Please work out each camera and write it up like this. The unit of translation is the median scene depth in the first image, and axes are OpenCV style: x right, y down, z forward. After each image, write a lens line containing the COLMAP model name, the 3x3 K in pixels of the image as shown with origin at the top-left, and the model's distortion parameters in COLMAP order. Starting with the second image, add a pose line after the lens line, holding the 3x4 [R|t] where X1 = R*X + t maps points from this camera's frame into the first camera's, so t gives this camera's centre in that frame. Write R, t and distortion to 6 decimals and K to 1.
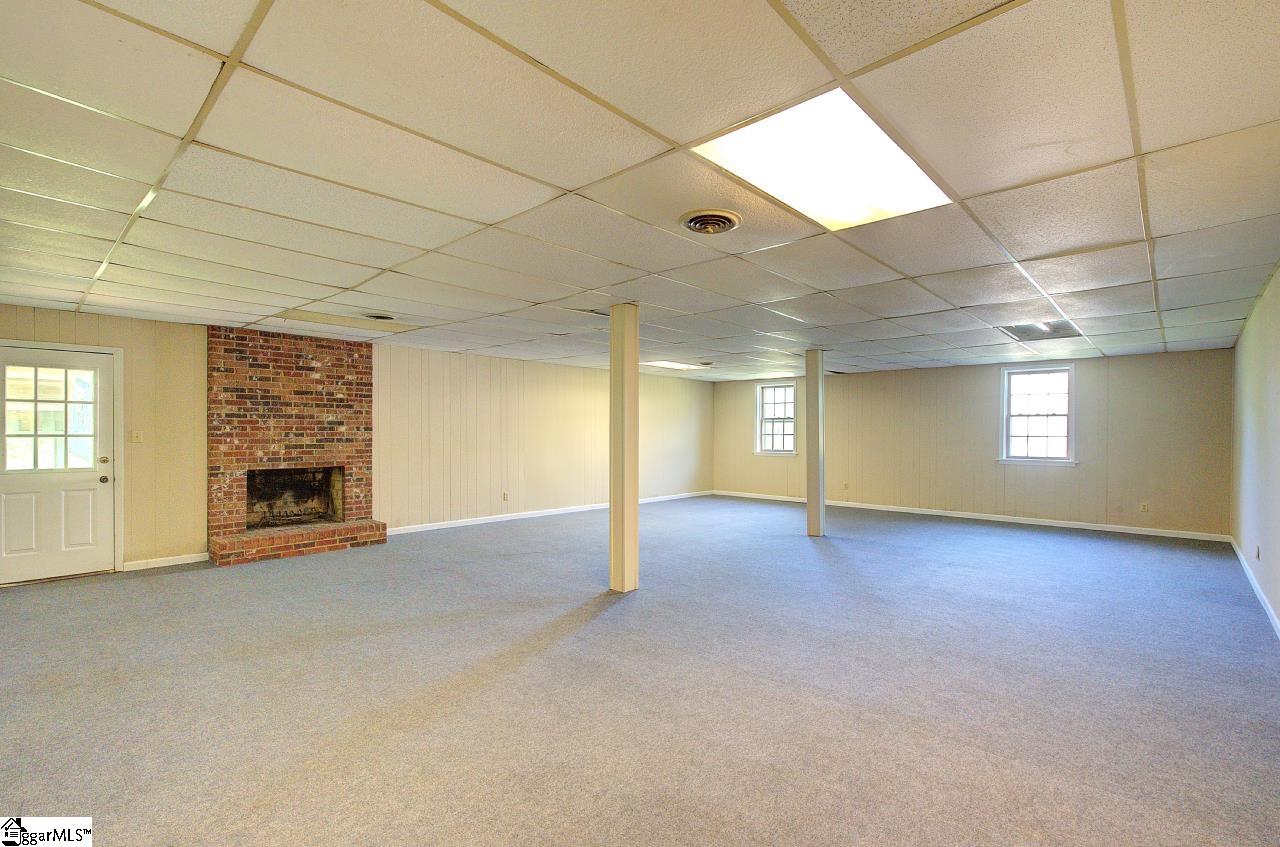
lens RADIAL K [[581.5, 0, 654.7], [0, 581.5, 435.6], [0, 0, 1]] dist [-0.008648, -0.000013]
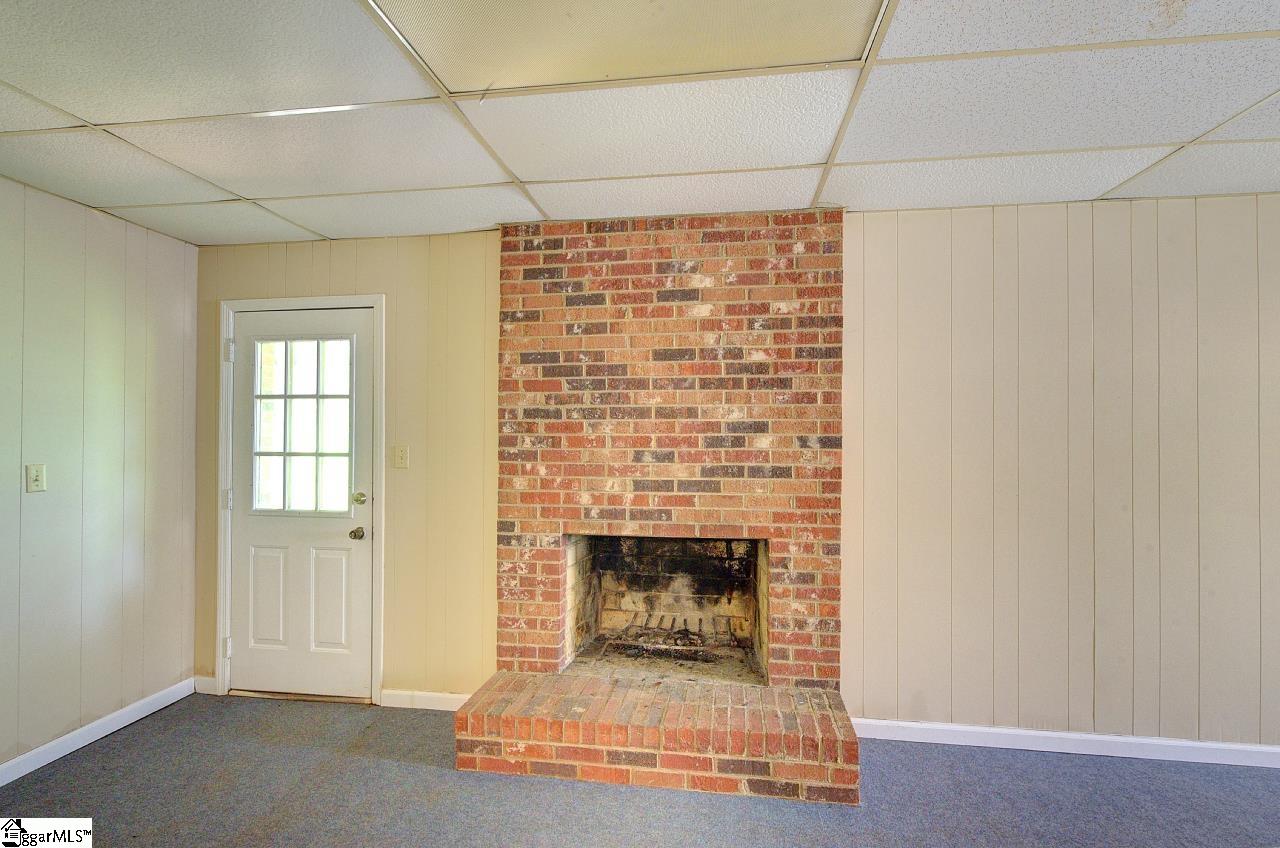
lens RADIAL K [[581.5, 0, 654.7], [0, 581.5, 436.1], [0, 0, 1]] dist [-0.008648, -0.000013]
pose [[0.565862, -0.000963, -0.824500, -0.275900], [-0.006225, 0.999966, -0.005440, -0.013844], [0.824477, 0.008210, 0.565836, 0.762250]]
